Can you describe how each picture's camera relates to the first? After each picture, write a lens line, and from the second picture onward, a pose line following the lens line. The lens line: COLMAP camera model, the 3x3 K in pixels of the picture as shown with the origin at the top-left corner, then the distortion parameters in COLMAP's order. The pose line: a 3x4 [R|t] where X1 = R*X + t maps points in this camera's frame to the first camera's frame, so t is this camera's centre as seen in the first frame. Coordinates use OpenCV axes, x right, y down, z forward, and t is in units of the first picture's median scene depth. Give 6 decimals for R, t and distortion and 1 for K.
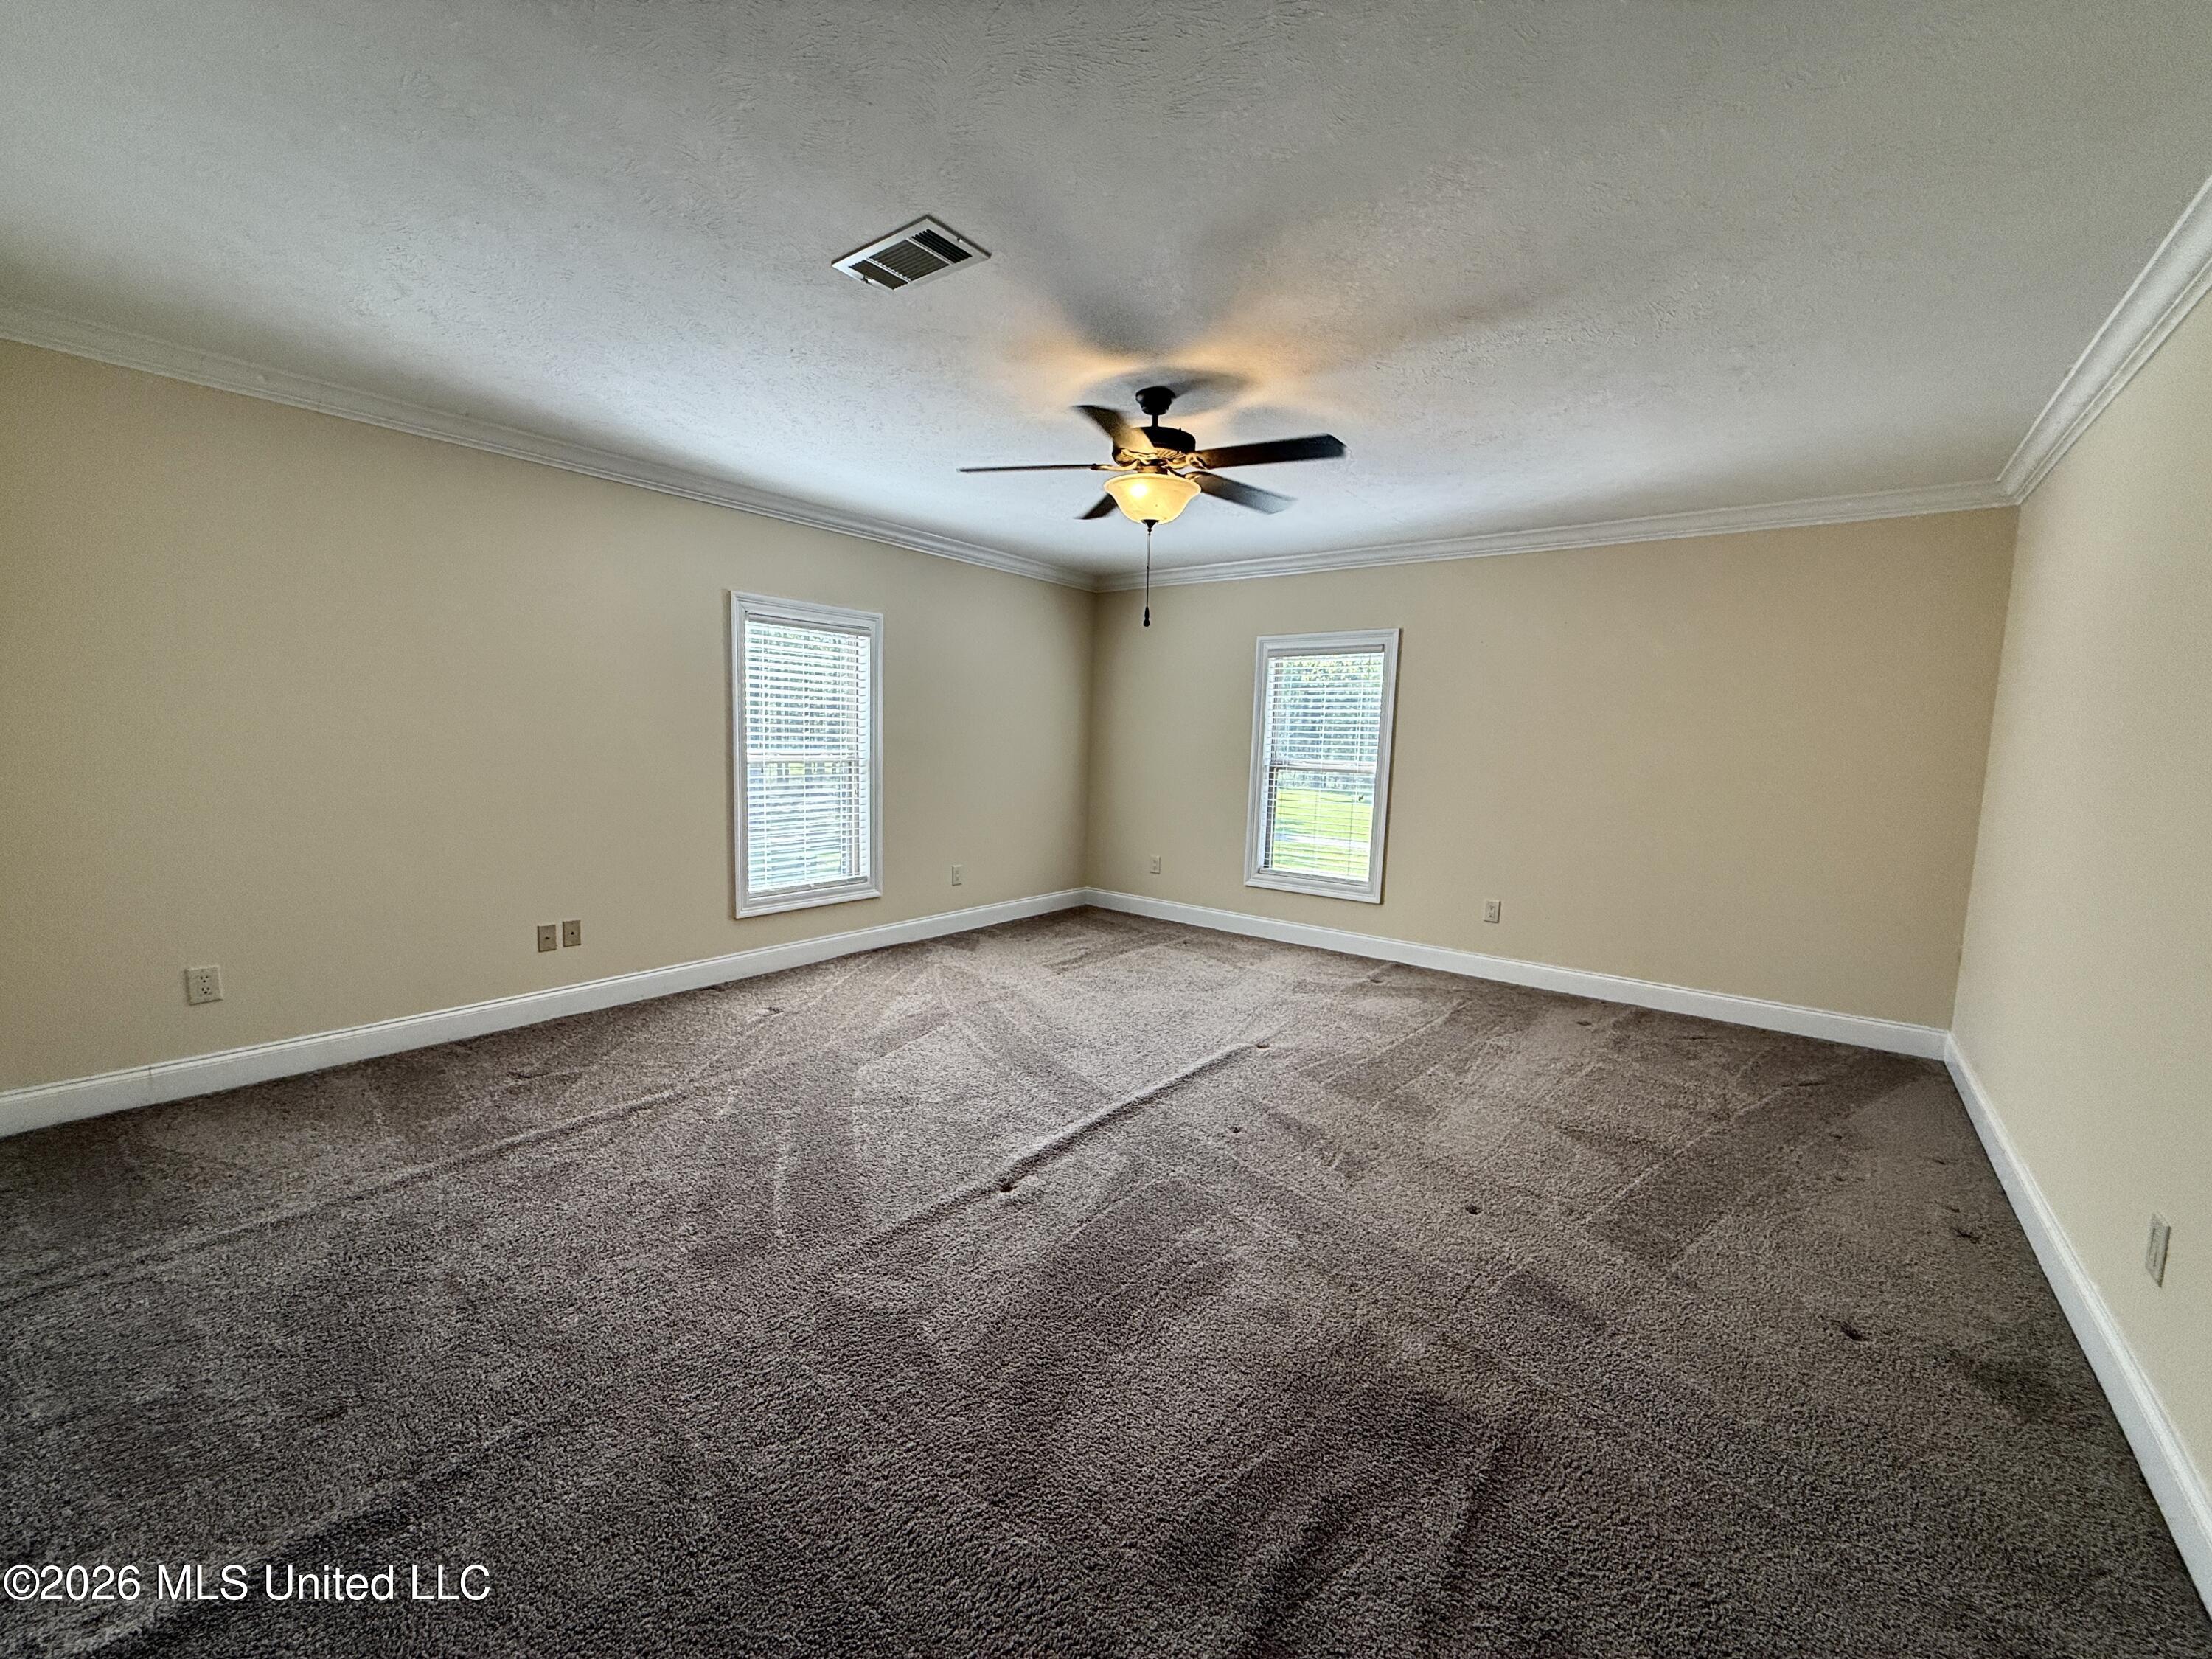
lens RADIAL K [[882.5, 0, 1095.8], [0, 882.5, 829.5], [0, 0, 1]] dist [0.000169, 0.000054]
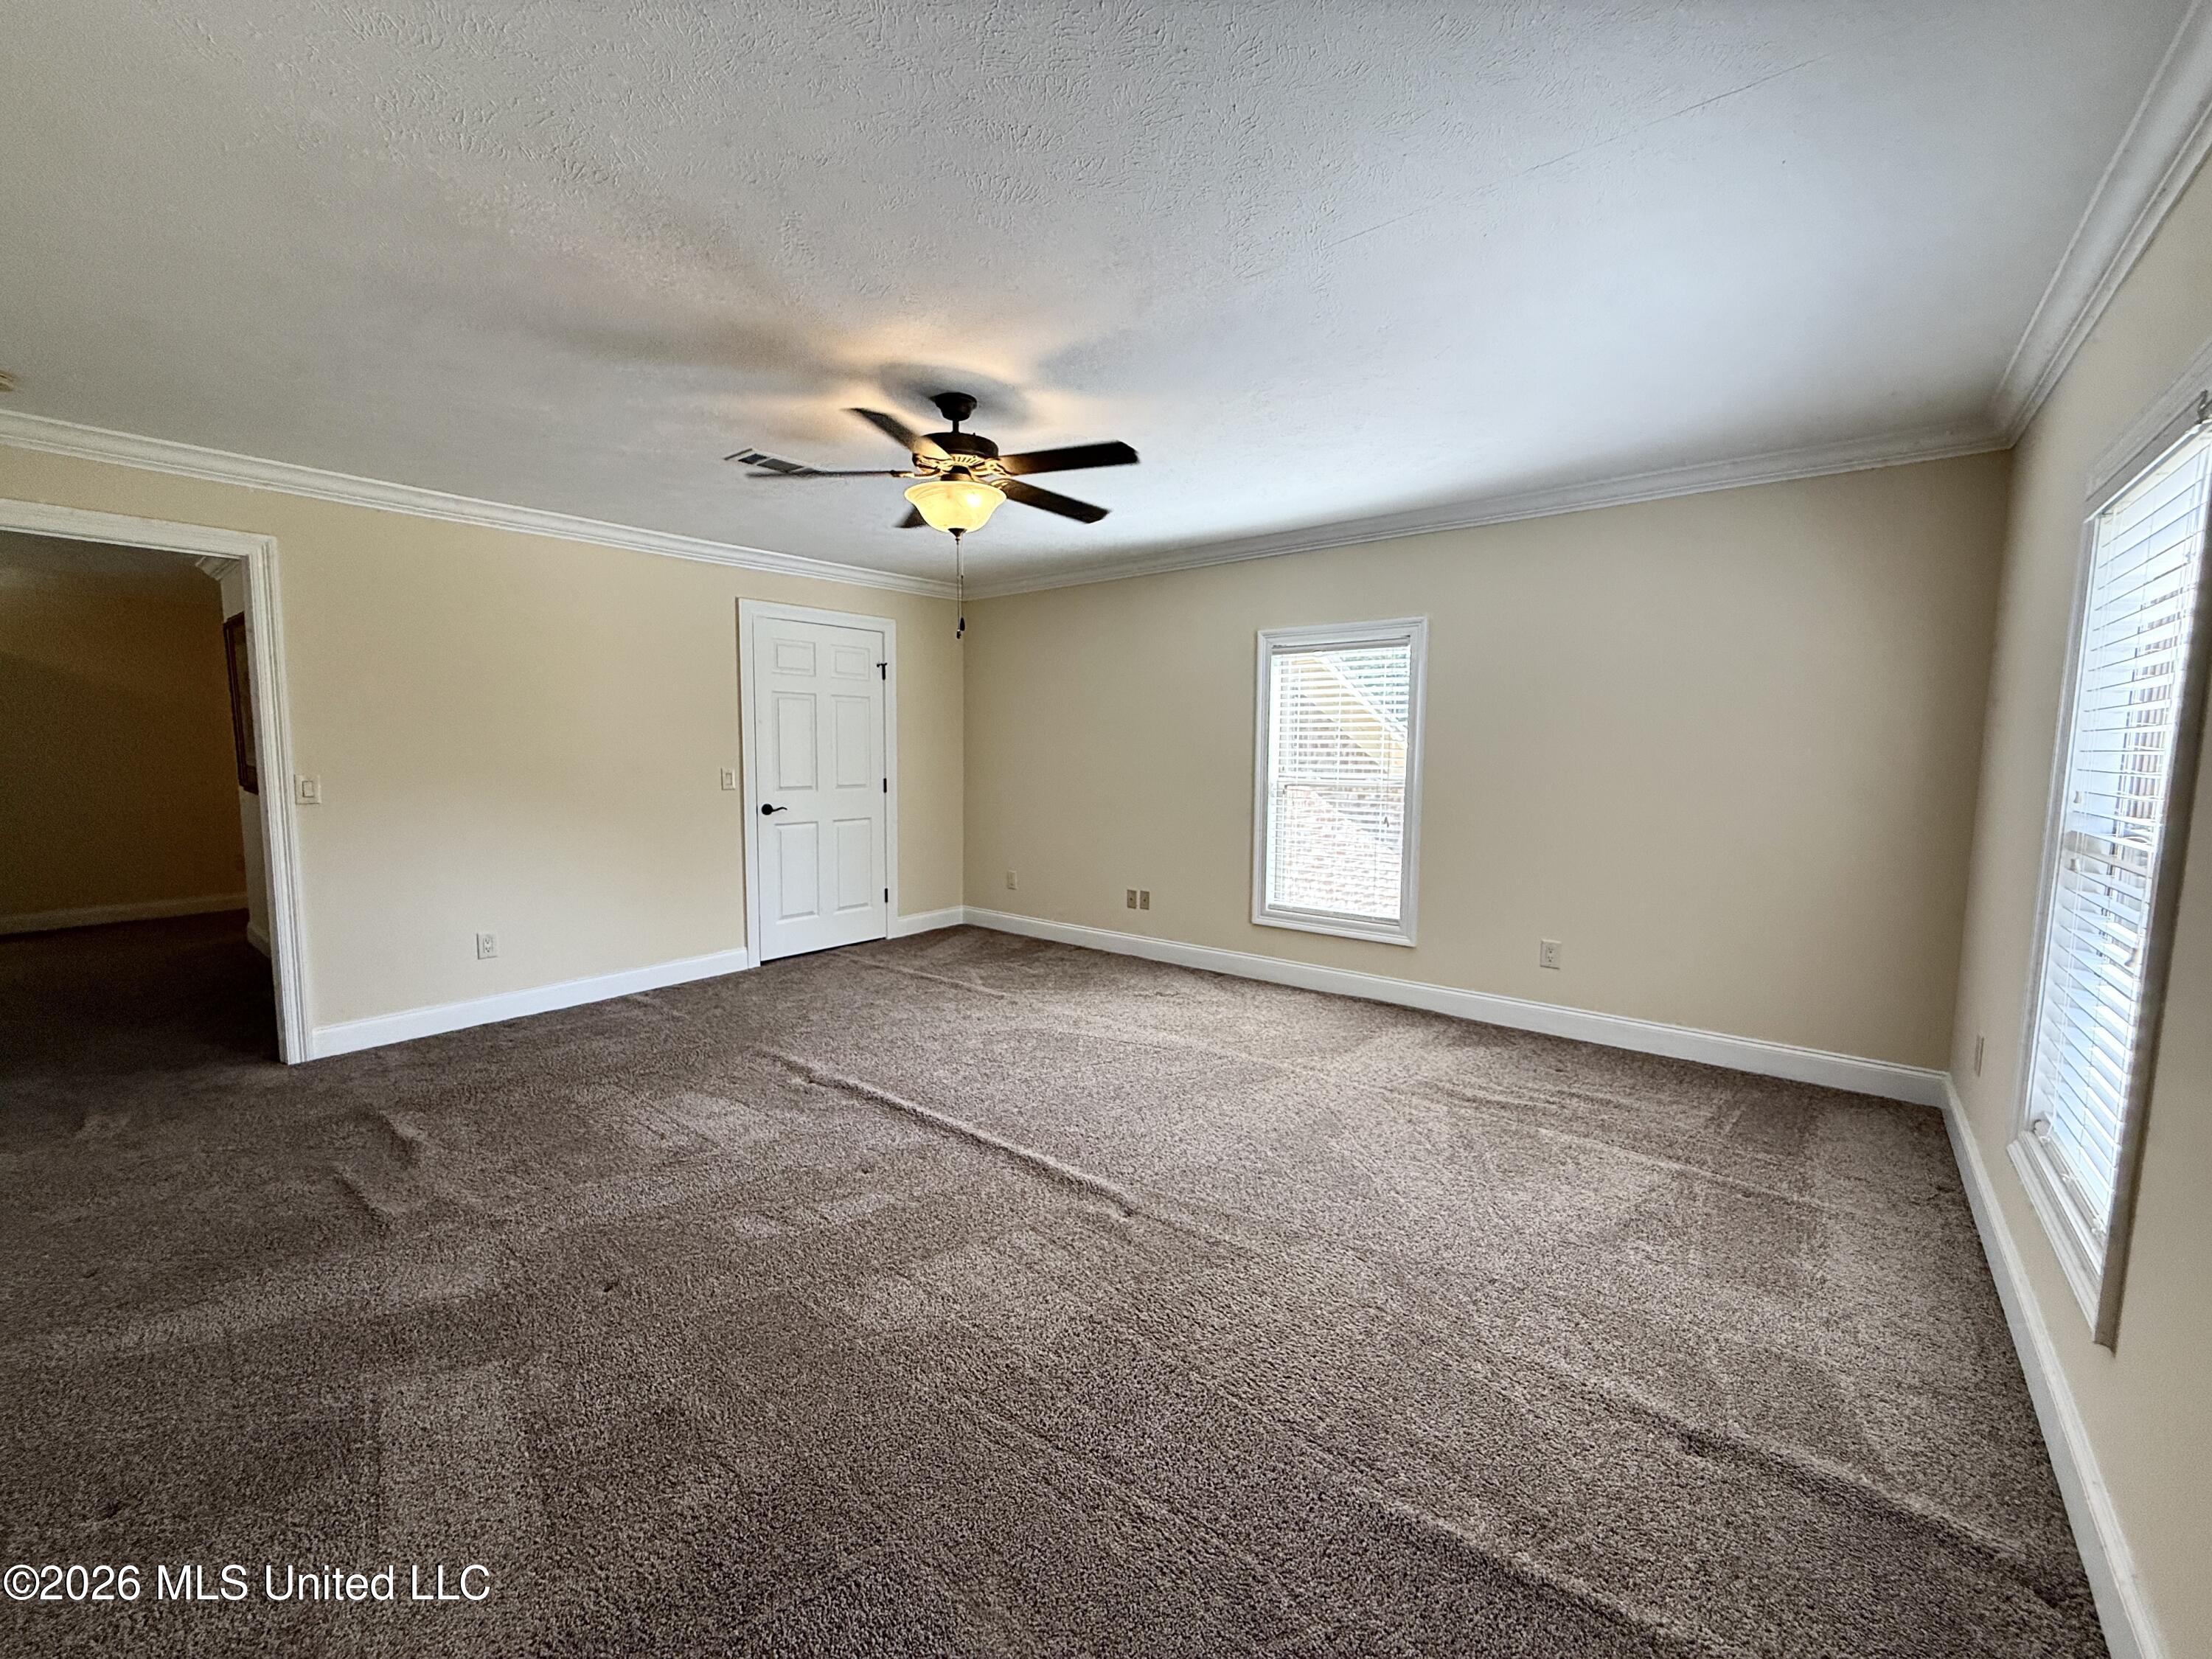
lens RADIAL K [[882.5, 0, 1095.8], [0, 882.5, 829.5], [0, 0, 1]] dist [0.000169, 0.000054]
pose [[-0.015756, 0.067172, -0.997617, 0.701753], [-0.111412, 0.991410, 0.068513, -0.071123], [0.993649, 0.112226, -0.008137, 0.800092]]
